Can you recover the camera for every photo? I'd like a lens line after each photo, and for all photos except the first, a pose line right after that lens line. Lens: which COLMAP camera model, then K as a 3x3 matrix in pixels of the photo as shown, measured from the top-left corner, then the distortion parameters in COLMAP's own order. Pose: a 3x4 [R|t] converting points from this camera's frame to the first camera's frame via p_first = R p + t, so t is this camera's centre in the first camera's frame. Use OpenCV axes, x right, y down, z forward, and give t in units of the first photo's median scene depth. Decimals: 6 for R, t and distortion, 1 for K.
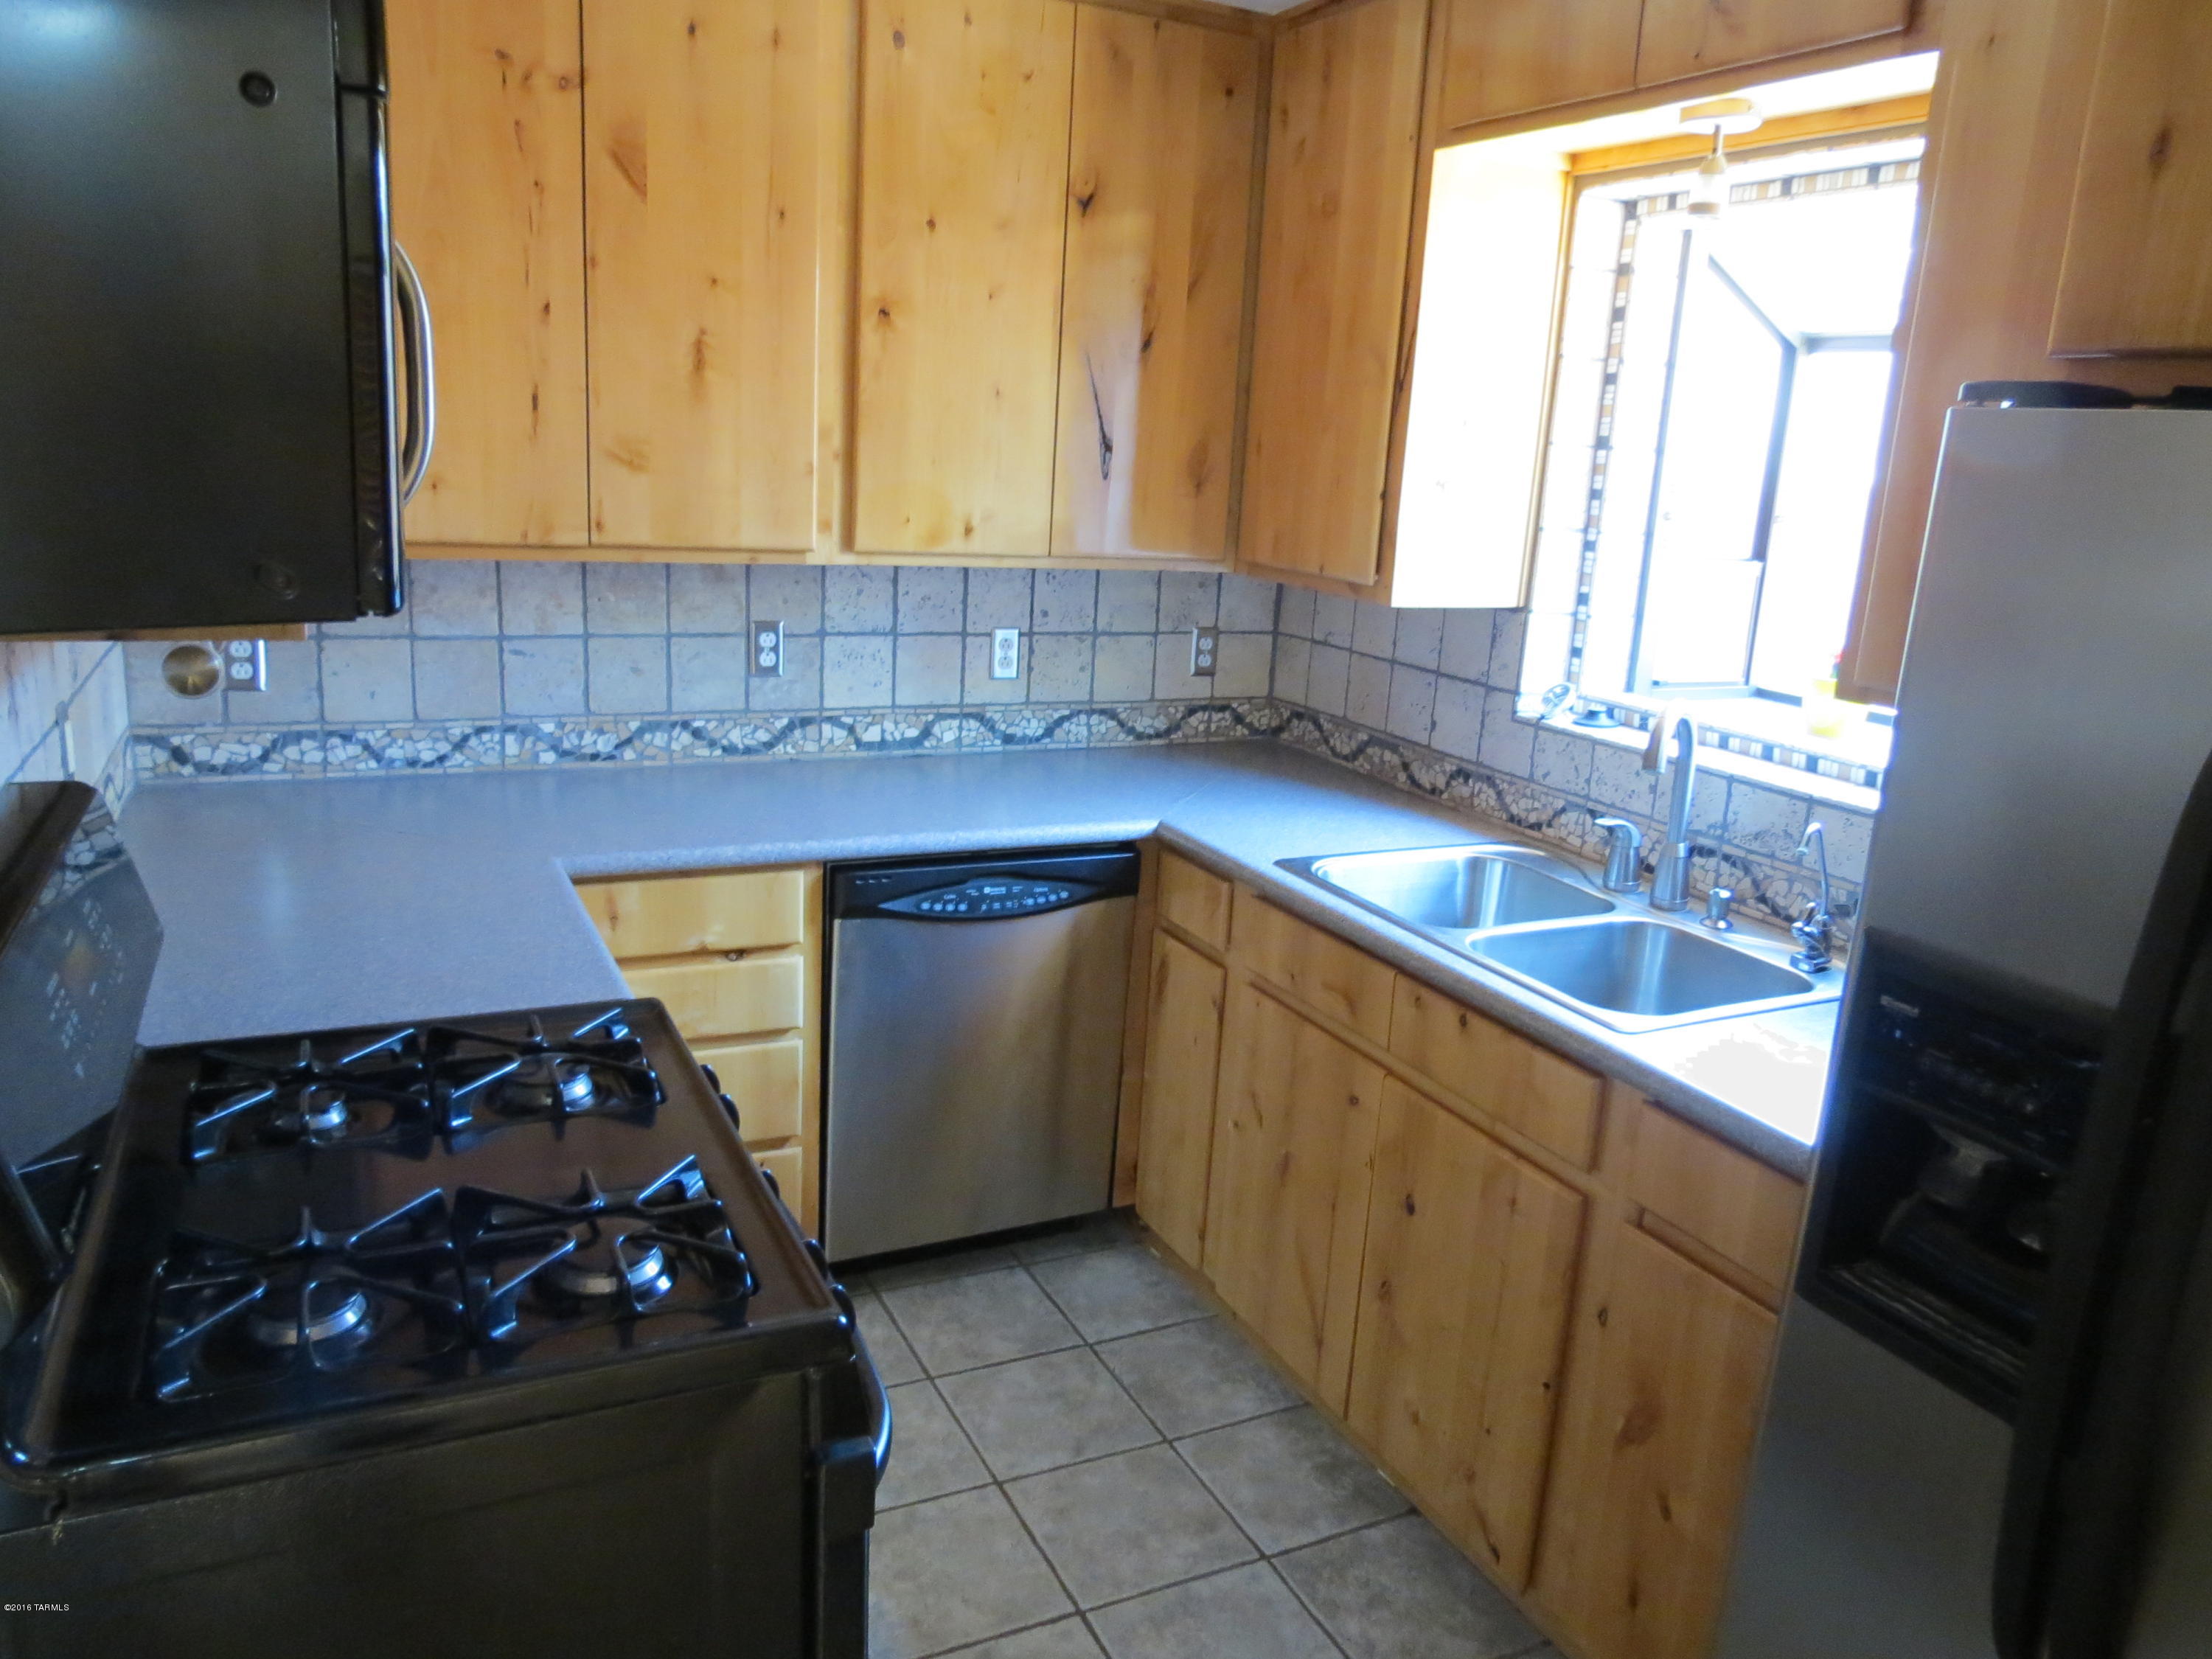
lens RADIAL K [[1588.5, 0, 1115.1], [0, 1588.5, 829.1], [0, 0, 1]] dist [-0.022743, 0.003038]
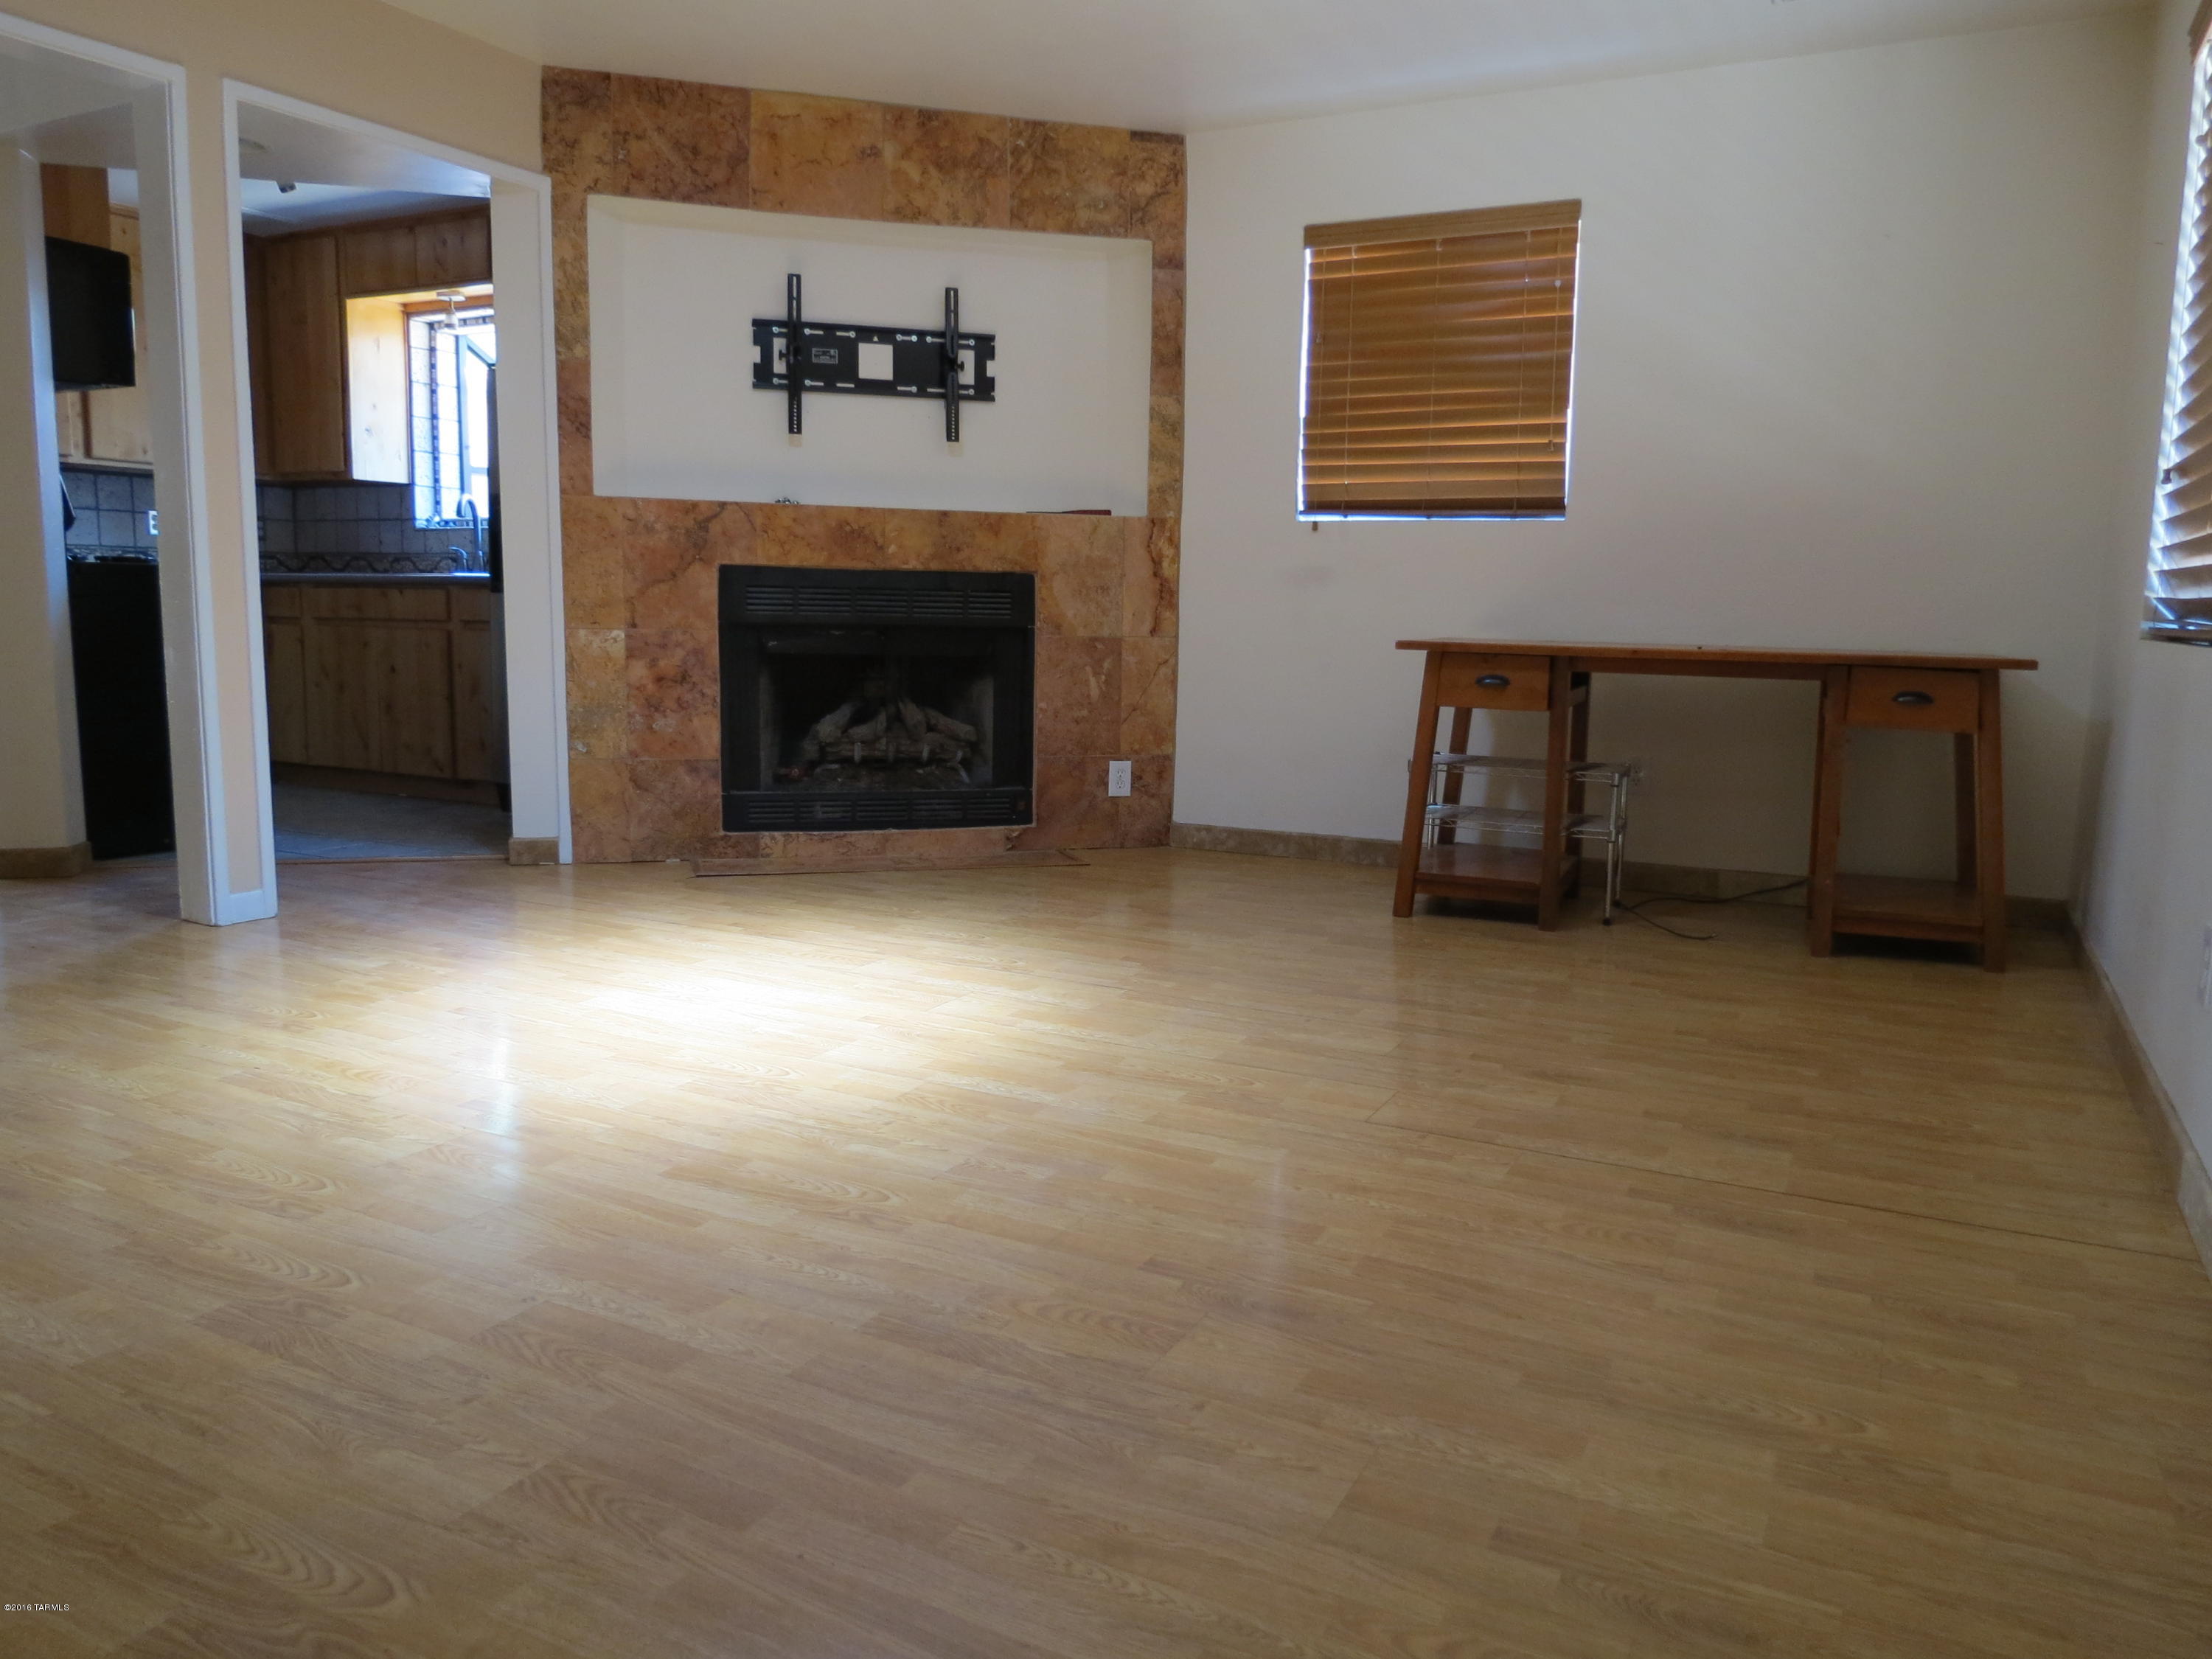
lens RADIAL K [[1588.5, 0, 1115.1], [0, 1588.5, 829.1], [0, 0, 1]] dist [-0.022743, 0.003038]
pose [[0.809664, -0.120853, 0.574316, -0.342883], [0.165145, 0.985943, -0.025348, 0.655519], [-0.563180, 0.115369, 0.818241, -1.614845]]
